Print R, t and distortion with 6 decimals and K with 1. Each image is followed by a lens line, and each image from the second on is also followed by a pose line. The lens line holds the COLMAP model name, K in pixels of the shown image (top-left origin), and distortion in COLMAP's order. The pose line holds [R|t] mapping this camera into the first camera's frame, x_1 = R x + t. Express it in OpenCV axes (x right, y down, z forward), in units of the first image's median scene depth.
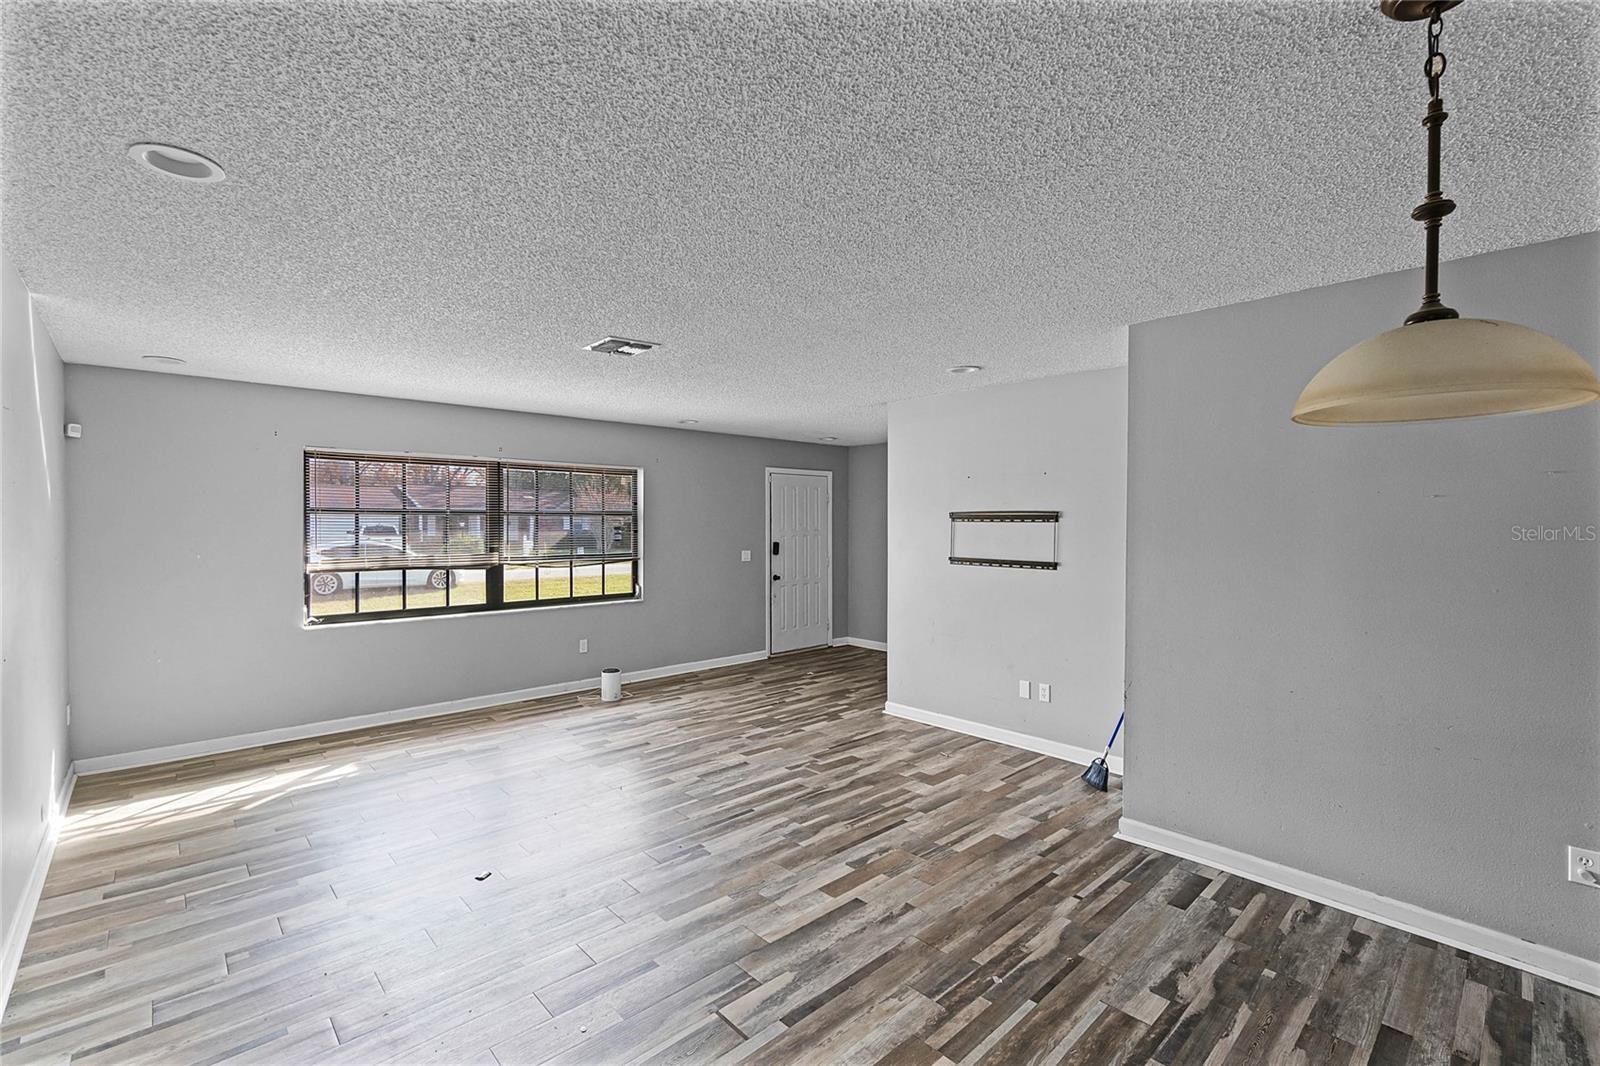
lens RADIAL K [[693.7, 0, 799.3], [0, 693.7, 529.2], [0, 0, 1]] dist [0.003161, 0.000365]
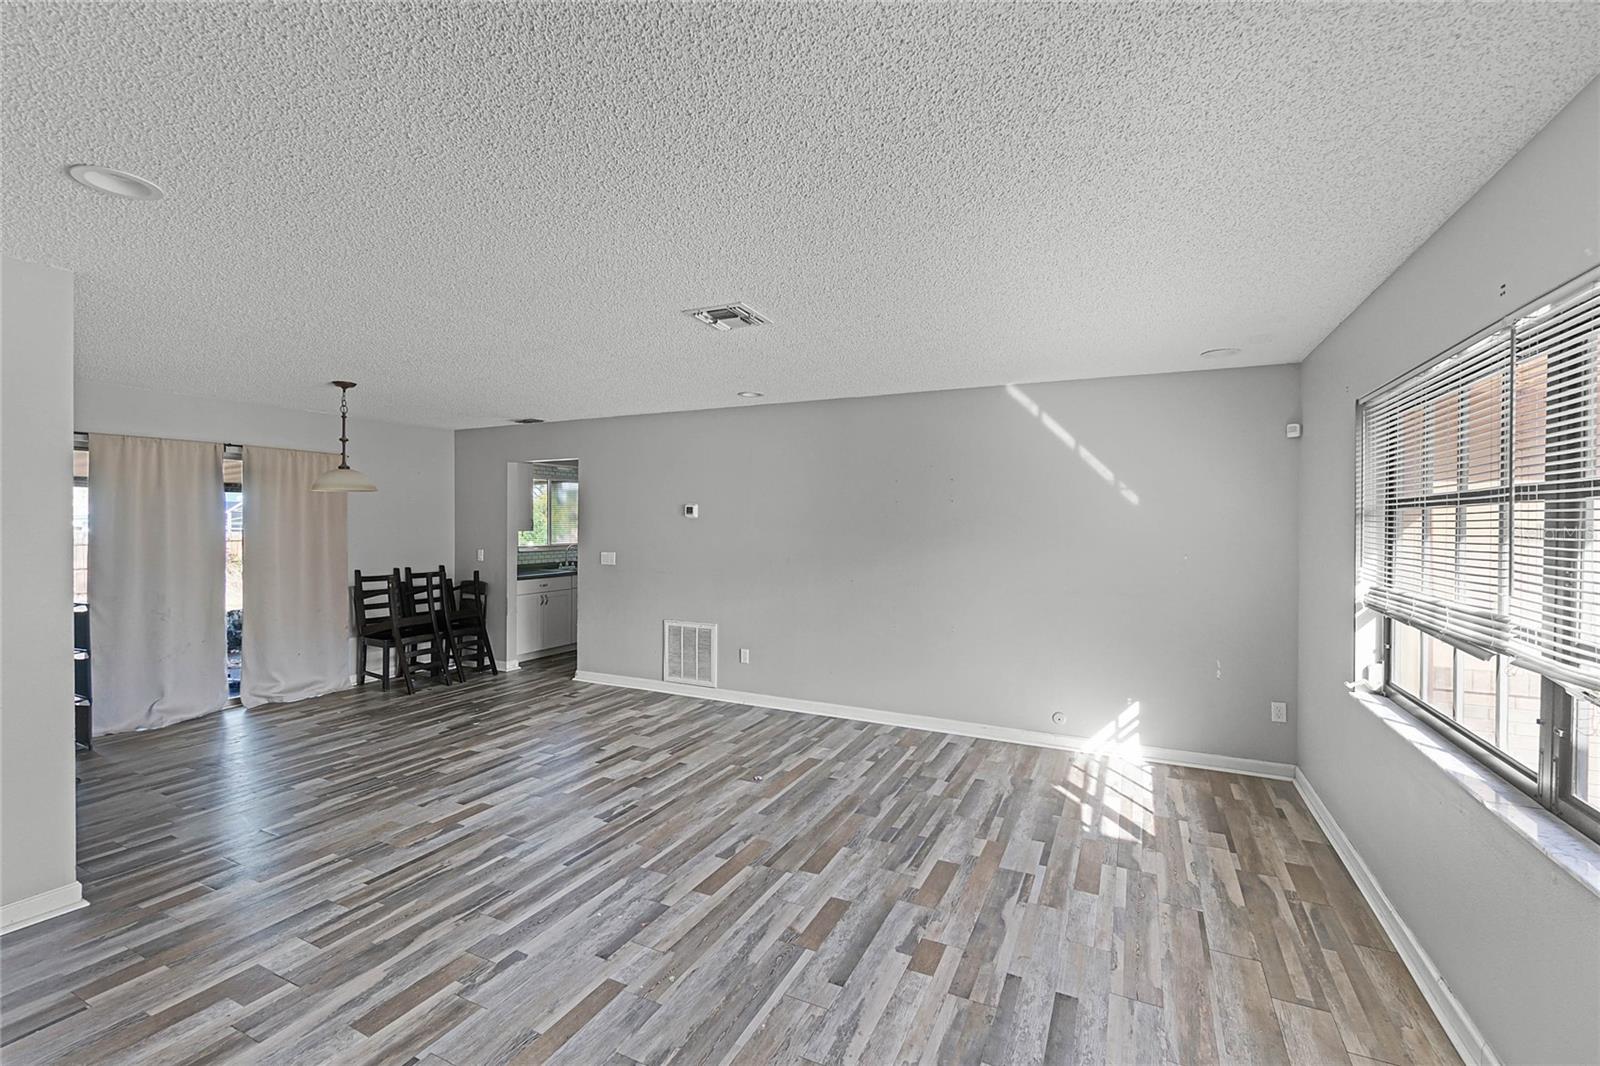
lens RADIAL K [[693.7, 0, 804.0], [0, 693.7, 529.8], [0, 0, 1]] dist [0.003161, 0.000365]
pose [[-0.929525, -0.000373, -0.368760, -0.024814], [-0.007386, 0.999818, 0.017608, -0.018009], [0.368686, 0.019091, -0.929358, 1.854818]]
